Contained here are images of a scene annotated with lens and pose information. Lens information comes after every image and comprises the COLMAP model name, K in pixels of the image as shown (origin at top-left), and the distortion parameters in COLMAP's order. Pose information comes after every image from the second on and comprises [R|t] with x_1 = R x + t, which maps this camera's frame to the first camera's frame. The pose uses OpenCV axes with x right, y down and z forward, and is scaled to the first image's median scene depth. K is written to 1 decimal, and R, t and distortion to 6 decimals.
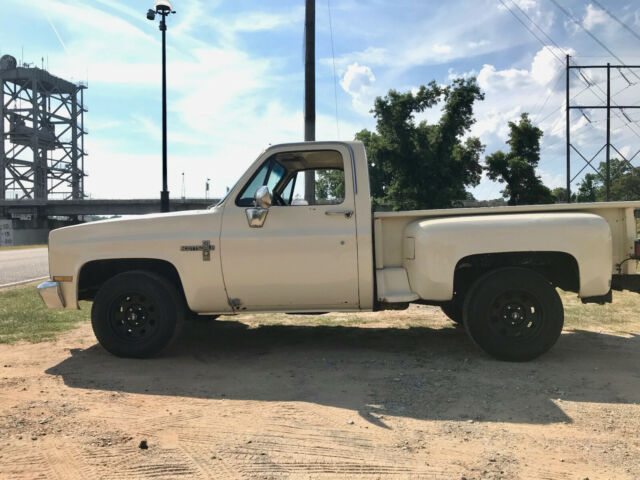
lens RADIAL K [[541.1, 0, 320.0], [0, 541.1, 240.0], [0, 0, 1]] dist [0.008120, 0.006384]
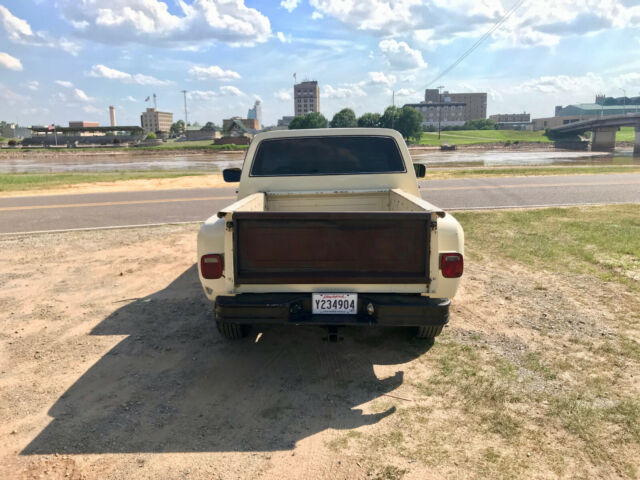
lens RADIAL K [[541.1, 0, 320.0], [0, 541.1, 240.0], [0, 0, 1]] dist [0.008120, 0.006384]
pose [[0.072542, 0.194064, -0.978303, 0.081493], [-0.005016, 0.980946, 0.194216, -0.010966], [0.997353, -0.009182, 0.072133, 0.062106]]
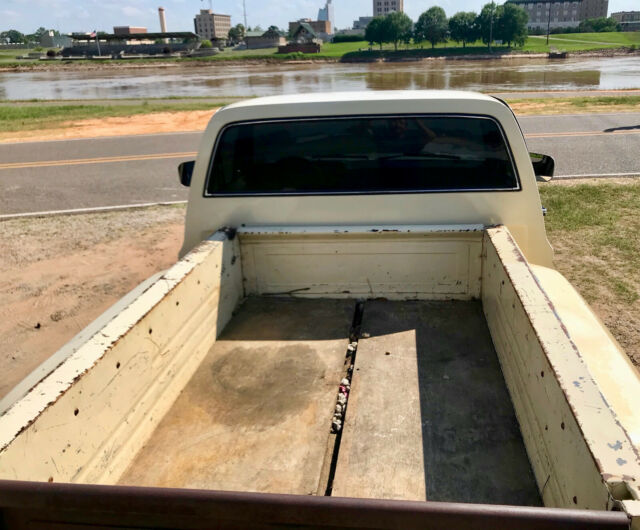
lens RADIAL K [[606.2, 0, 359.5], [0, 606.2, 260.6], [0, 0, 1]] dist [-0.049730, 0.107471]
pose [[0.003187, 0.348938, -0.937140, 0.046717], [0.005183, 0.937127, 0.348951, -0.015500], [0.999981, -0.005969, 0.001178, 0.068675]]
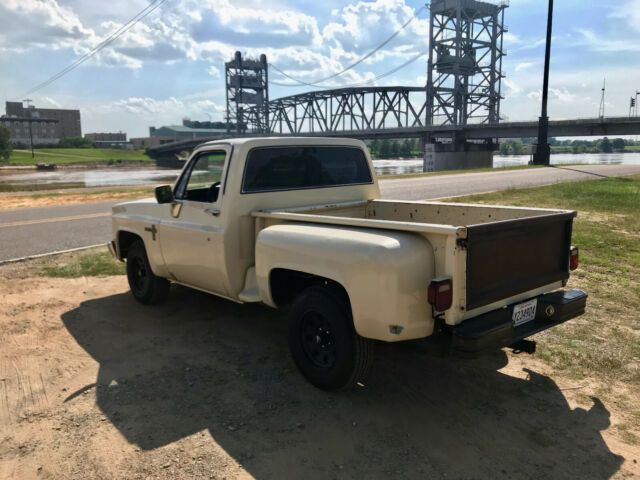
lens RADIAL K [[541.1, 0, 320.0], [0, 541.1, 240.0], [0, 0, 1]] dist [0.008120, 0.006384]
pose [[0.715848, 0.115760, -0.688594, 0.053989], [-0.011896, 0.988041, 0.153733, -0.009303], [0.698155, -0.101858, 0.708664, 0.020581]]
